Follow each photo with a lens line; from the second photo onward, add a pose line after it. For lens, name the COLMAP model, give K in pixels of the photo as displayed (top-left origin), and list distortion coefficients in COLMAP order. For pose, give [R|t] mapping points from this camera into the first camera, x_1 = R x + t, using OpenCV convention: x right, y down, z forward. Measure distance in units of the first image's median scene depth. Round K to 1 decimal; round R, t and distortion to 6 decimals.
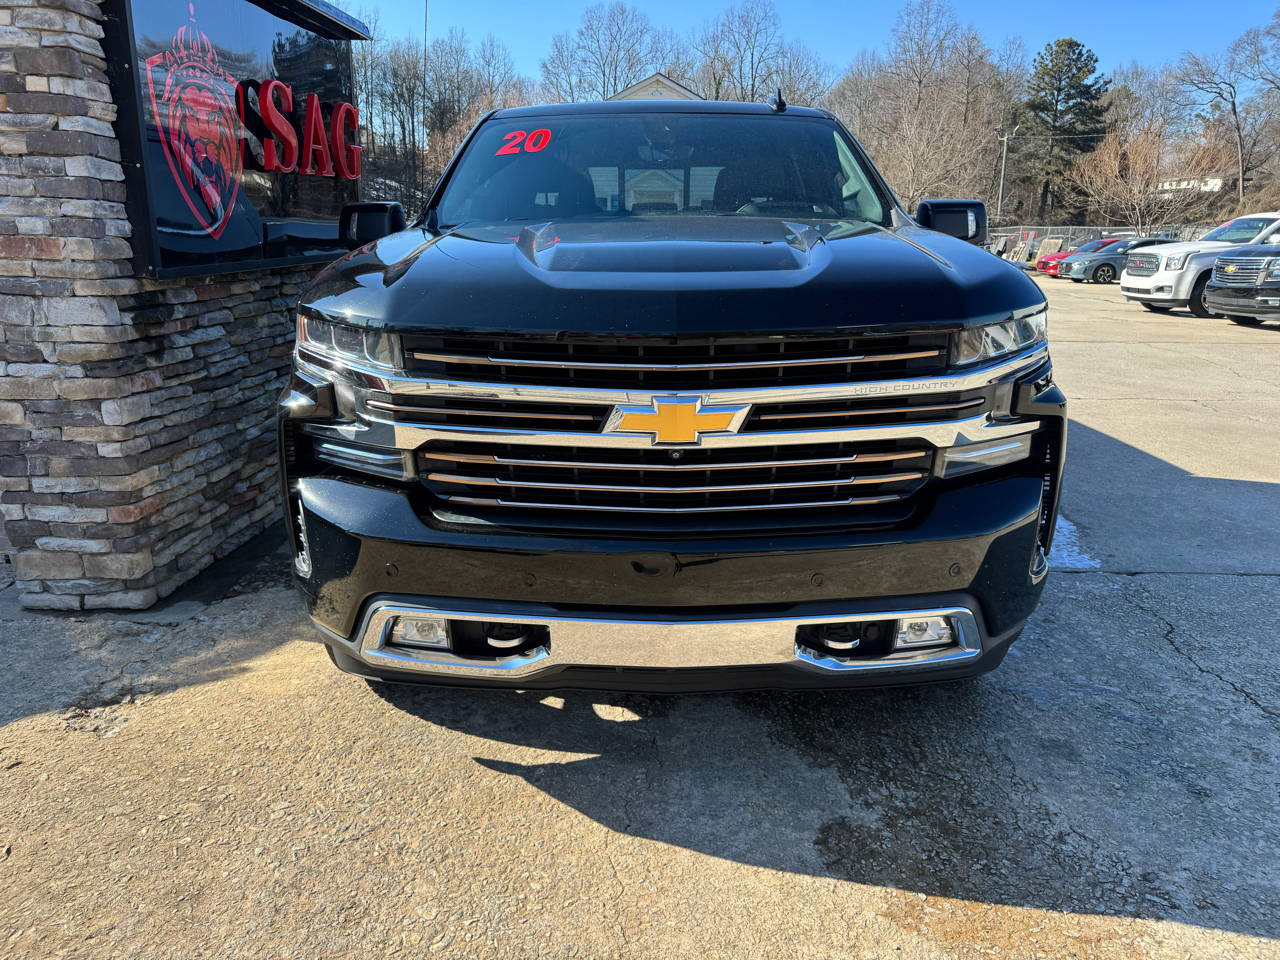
lens RADIAL K [[908.5, 0, 640.3], [0, 908.5, 480.5], [0, 0, 1]] dist [-0.008140, 0.004902]
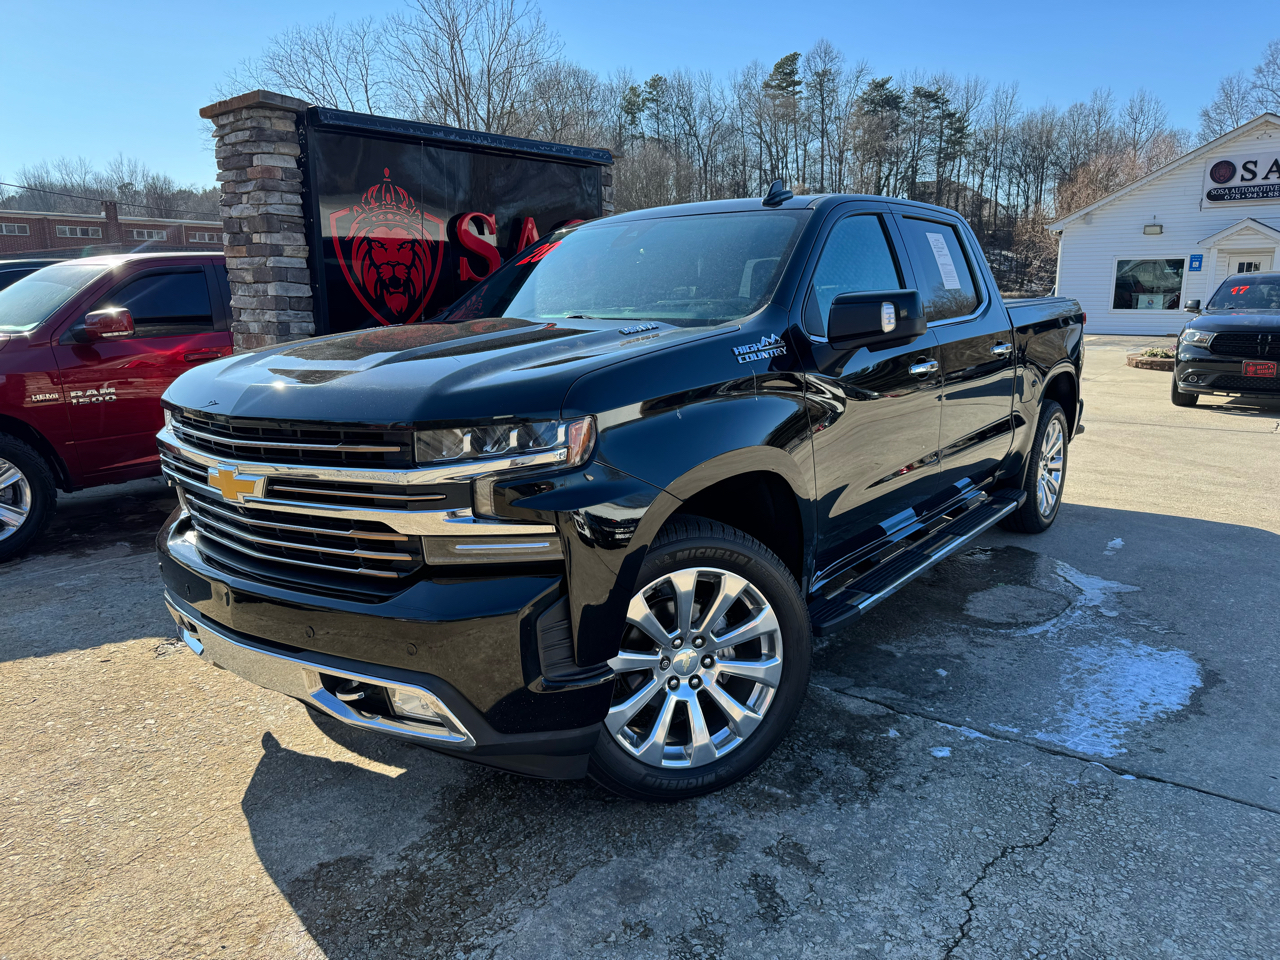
lens RADIAL K [[891.0, 0, 640.9], [0, 891.0, 480.2], [0, 0, 1]] dist [0.036841, -0.033841]
pose [[0.794836, 0.094586, -0.599407, 0.796565], [-0.137925, 0.990084, -0.026660, -0.074193], [0.590942, 0.103864, 0.800000, 0.194208]]
